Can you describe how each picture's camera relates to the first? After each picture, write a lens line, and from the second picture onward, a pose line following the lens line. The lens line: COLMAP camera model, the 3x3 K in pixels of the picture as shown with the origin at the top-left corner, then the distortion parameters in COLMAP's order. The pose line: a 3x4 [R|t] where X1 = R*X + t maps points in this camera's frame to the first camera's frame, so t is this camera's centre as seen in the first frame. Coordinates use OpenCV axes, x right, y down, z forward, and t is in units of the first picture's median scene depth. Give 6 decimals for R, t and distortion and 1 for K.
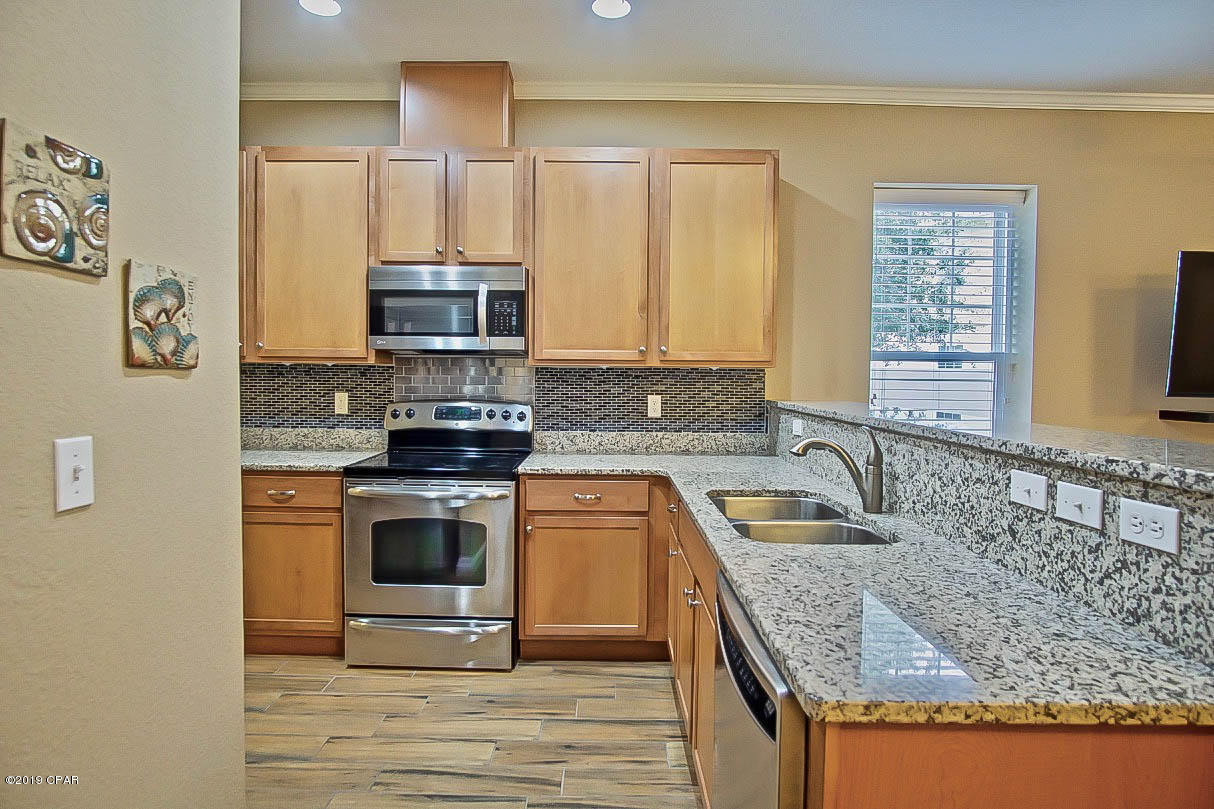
lens RADIAL K [[648.9, 0, 603.9], [0, 648.9, 391.6], [0, 0, 1]] dist [-0.037583, 0.010525]
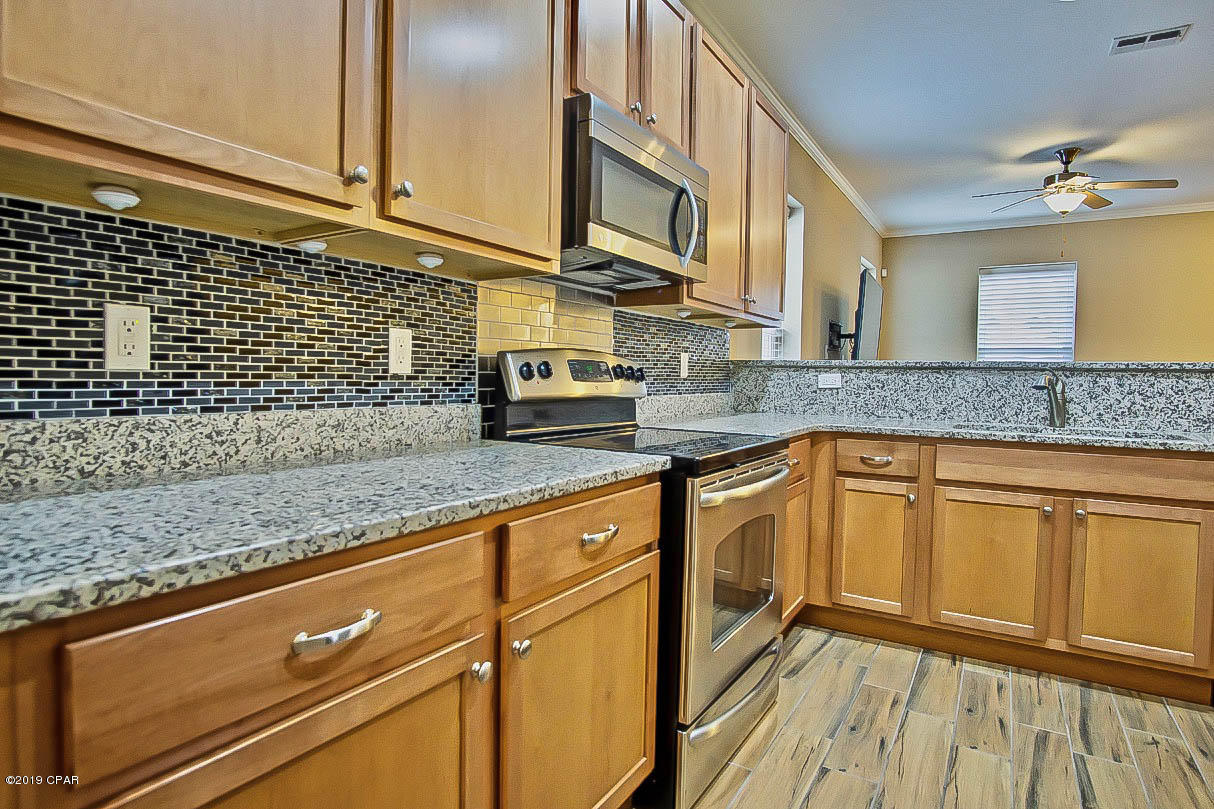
lens RADIAL K [[648.9, 0, 603.9], [0, 648.9, 391.6], [0, 0, 1]] dist [-0.037583, 0.010525]
pose [[0.529239, -0.023616, 0.848144, -1.540653], [0.011134, 0.999720, 0.020889, 0.082803], [-0.848400, -0.001612, 0.529353, 1.322279]]
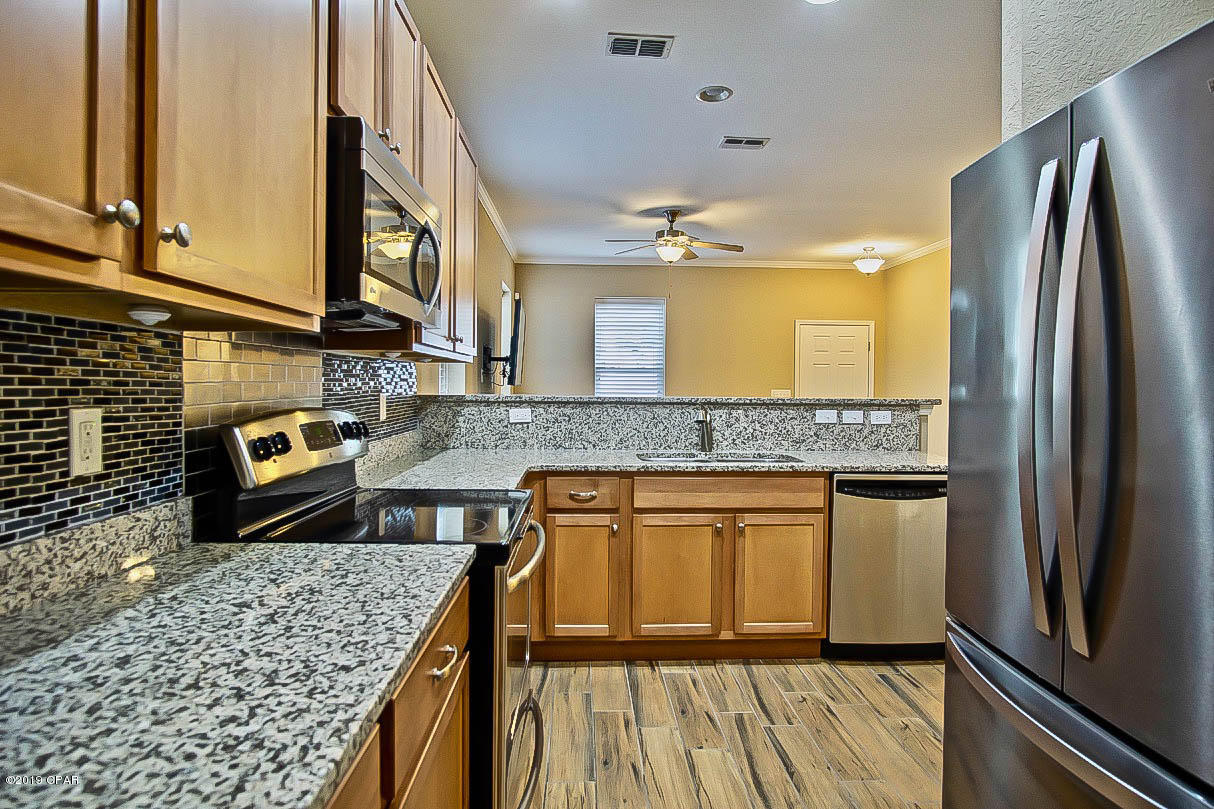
lens RADIAL K [[648.9, 0, 603.9], [0, 648.9, 391.6], [0, 0, 1]] dist [-0.037583, 0.010525]
pose [[-0.035782, -0.021447, 0.999129, -1.543388], [0.018486, 0.999584, 0.022118, -0.018840], [-0.999189, 0.019261, -0.035371, 1.596423]]
